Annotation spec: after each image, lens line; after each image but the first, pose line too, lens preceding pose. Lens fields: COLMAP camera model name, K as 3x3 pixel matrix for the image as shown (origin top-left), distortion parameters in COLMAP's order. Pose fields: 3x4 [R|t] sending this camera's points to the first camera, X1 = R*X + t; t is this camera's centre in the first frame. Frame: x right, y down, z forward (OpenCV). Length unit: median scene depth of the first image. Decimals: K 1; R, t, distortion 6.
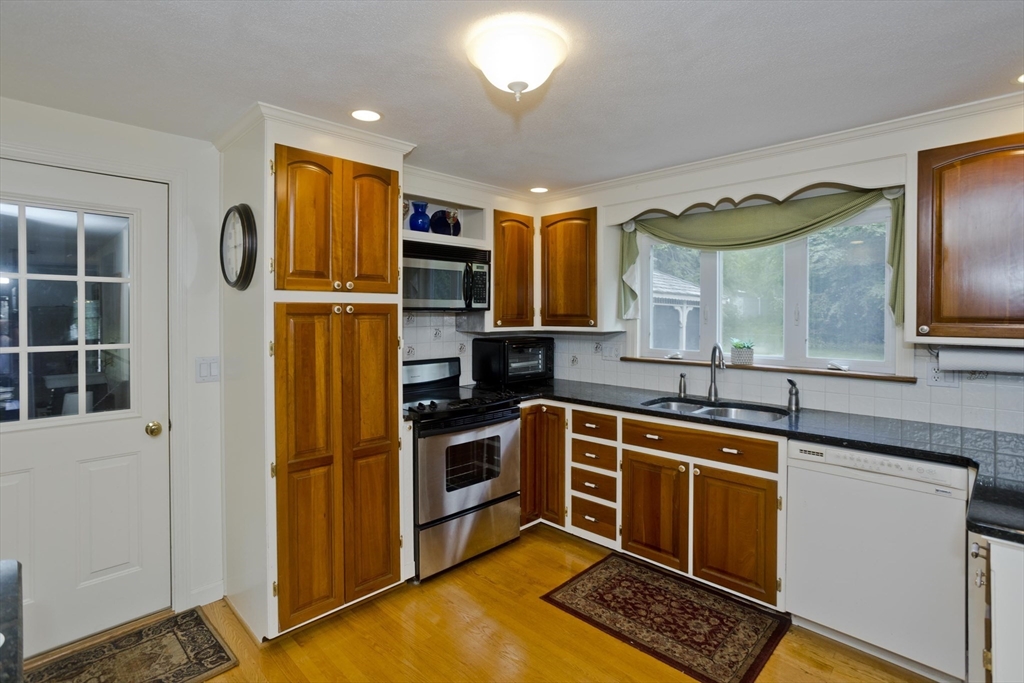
lens RADIAL K [[497.7, 0, 514.2], [0, 497.7, 326.7], [0, 0, 1]] dist [-0.041914, 0.025691]
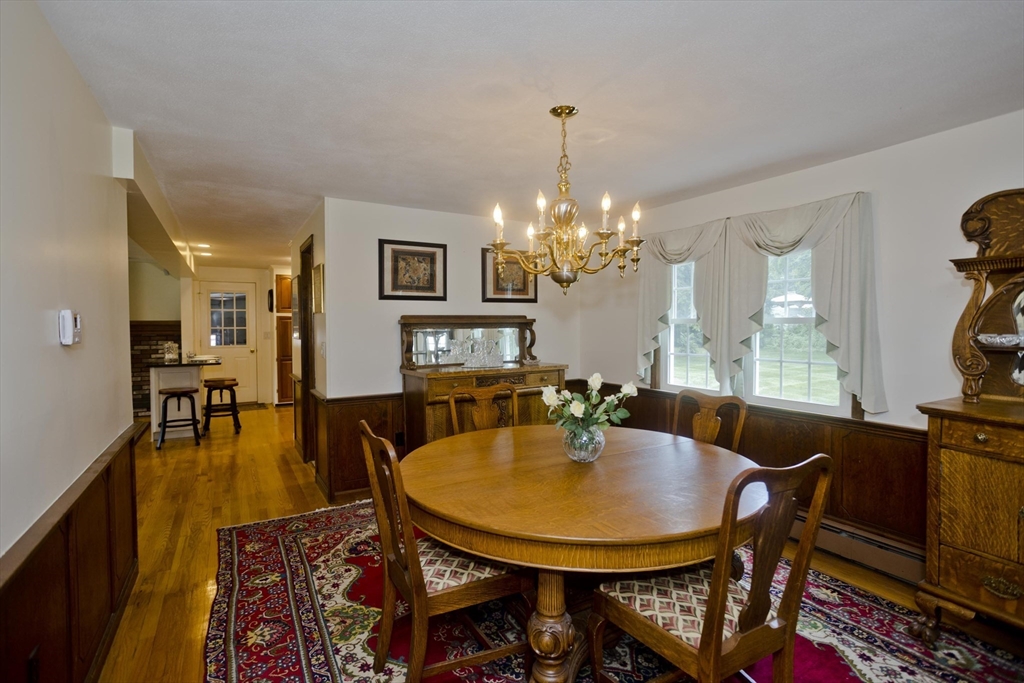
lens RADIAL K [[497.7, 0, 514.2], [0, 497.7, 326.7], [0, 0, 1]] dist [-0.041914, 0.025691]
pose [[0.962675, -0.009285, -0.270502, 1.473425], [0.003713, 0.999770, -0.021102, 0.078056], [0.270636, 0.019310, 0.962488, -1.387417]]
